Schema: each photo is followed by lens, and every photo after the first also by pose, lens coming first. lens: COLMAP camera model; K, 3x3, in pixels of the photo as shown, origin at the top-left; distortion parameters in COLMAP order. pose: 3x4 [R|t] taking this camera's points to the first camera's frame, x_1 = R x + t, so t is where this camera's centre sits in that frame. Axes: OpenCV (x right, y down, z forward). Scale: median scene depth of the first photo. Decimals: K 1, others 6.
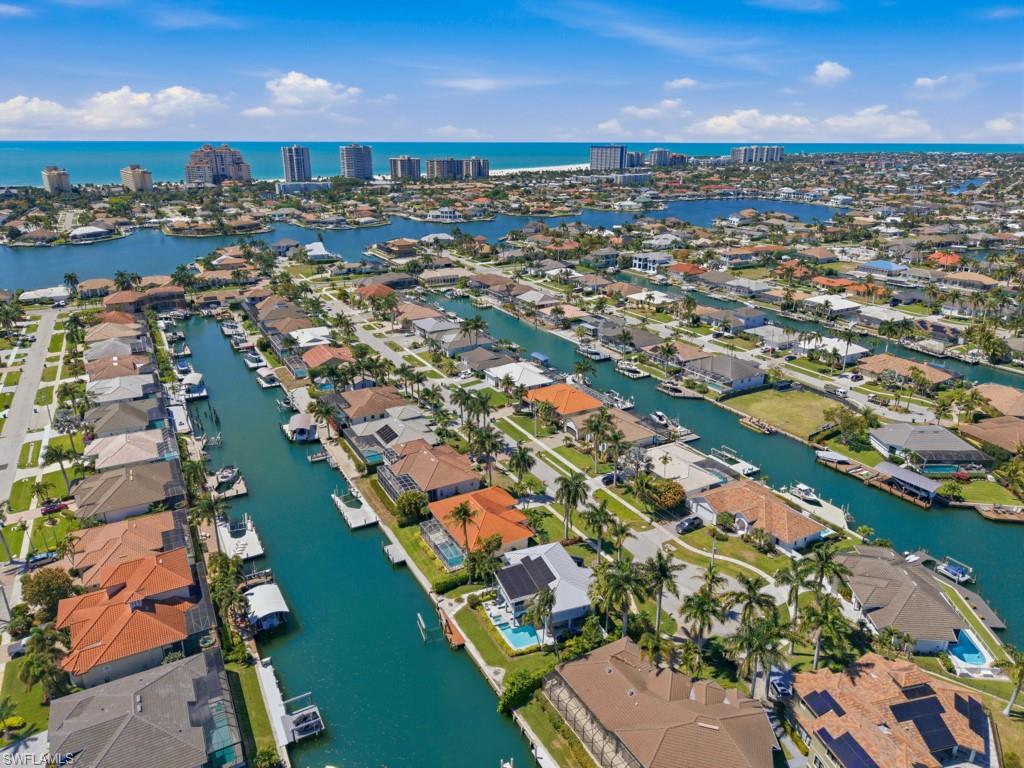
lens RADIAL K [[681.0, 0, 507.9], [0, 681.0, 381.1], [0, 0, 1]] dist [0.029062, -0.024935]
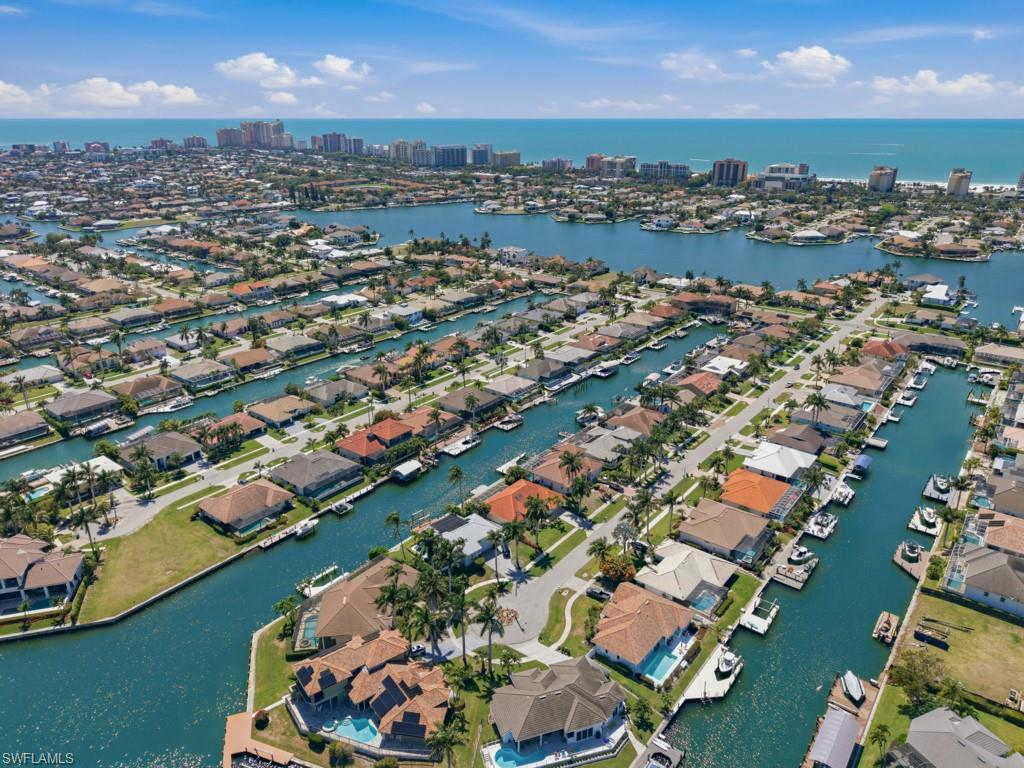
lens RADIAL K [[689.4, 0, 501.8], [0, 689.4, 381.2], [0, 0, 1]] dist [0.031774, -0.028438]
pose [[0.377974, 0.326936, -0.866169, 1.082267], [-0.304392, 0.927445, 0.217235, -0.325338], [0.874346, 0.181546, 0.450067, 0.251815]]
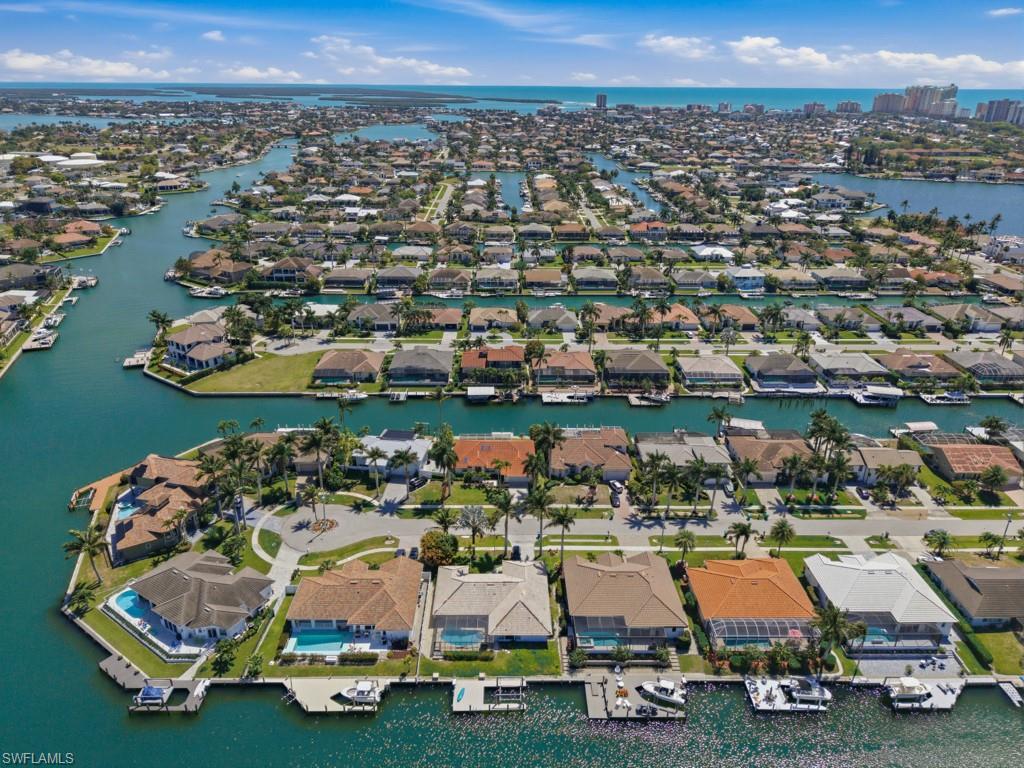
lens RADIAL K [[679.6, 0, 498.2], [0, 679.6, 385.1], [0, 0, 1]] dist [0.100583, -0.131238]
pose [[-0.481713, 0.347391, -0.804532, 0.884443], [-0.300803, 0.796744, 0.524134, -0.538101], [0.823086, 0.494488, -0.279306, 1.240811]]
